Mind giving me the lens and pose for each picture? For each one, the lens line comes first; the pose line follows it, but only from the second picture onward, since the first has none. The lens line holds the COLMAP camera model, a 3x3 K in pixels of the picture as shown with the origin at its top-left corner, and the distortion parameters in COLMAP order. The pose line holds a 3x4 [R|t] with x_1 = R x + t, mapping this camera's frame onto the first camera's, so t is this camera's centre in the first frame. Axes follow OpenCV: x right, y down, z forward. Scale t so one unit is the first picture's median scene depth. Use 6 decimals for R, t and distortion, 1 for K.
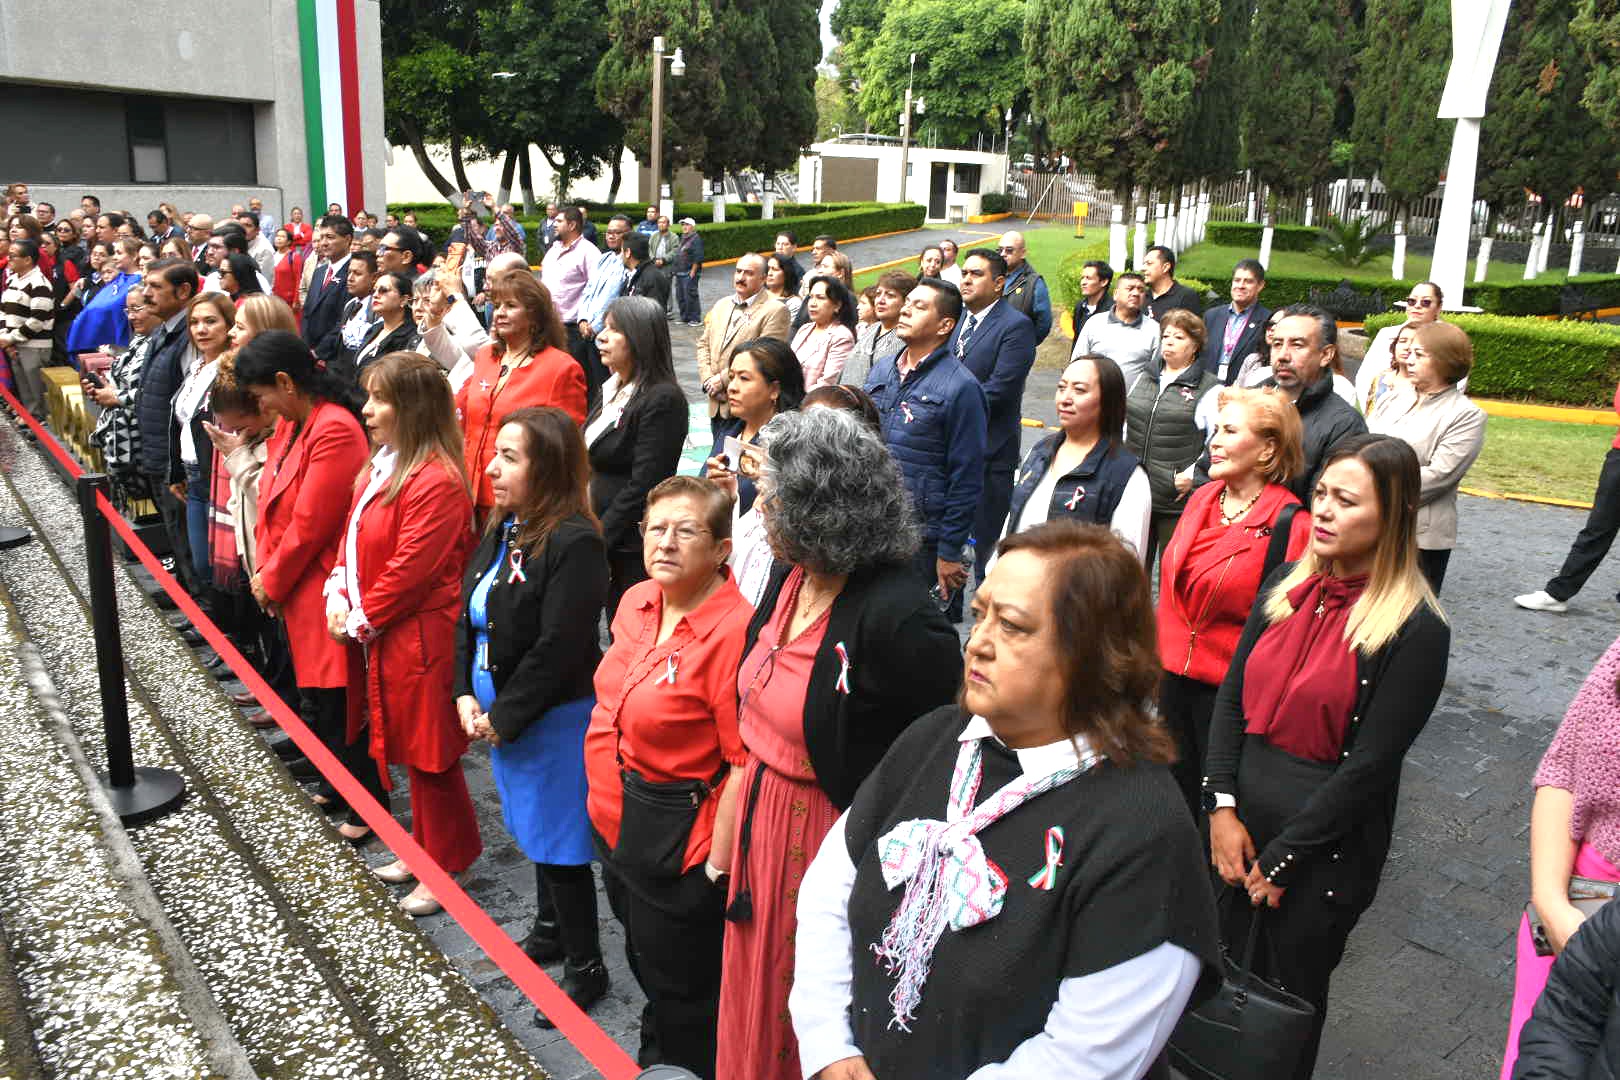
lens RADIAL K [[1270.9, 0, 798.1], [0, 1270.9, 550.2], [0, 0, 1]] dist [-0.149574, 0.114052]
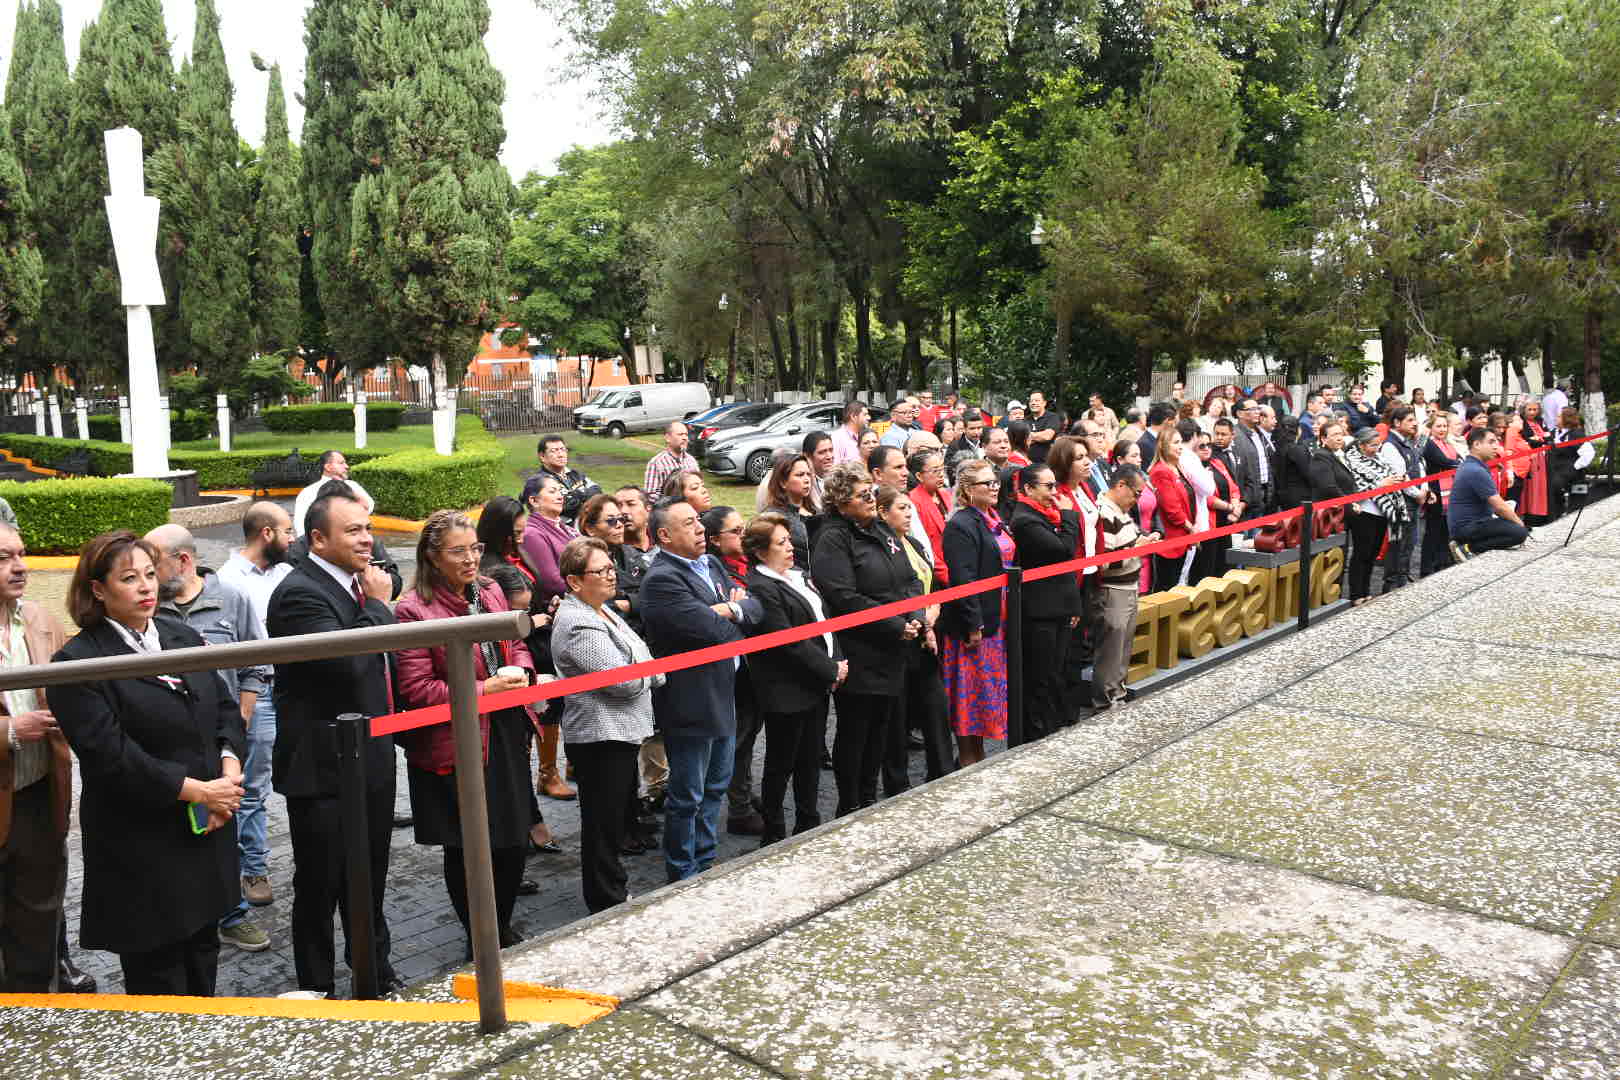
lens RADIAL K [[1270.9, 0, 817.1], [0, 1270.9, 548.1], [0, 0, 1]] dist [-0.149574, 0.114052]
pose [[-0.123837, -0.171093, 0.977441, -0.458098], [0.298007, 0.933141, 0.201095, -0.136851], [-0.946497, 0.316187, -0.064571, 0.404319]]
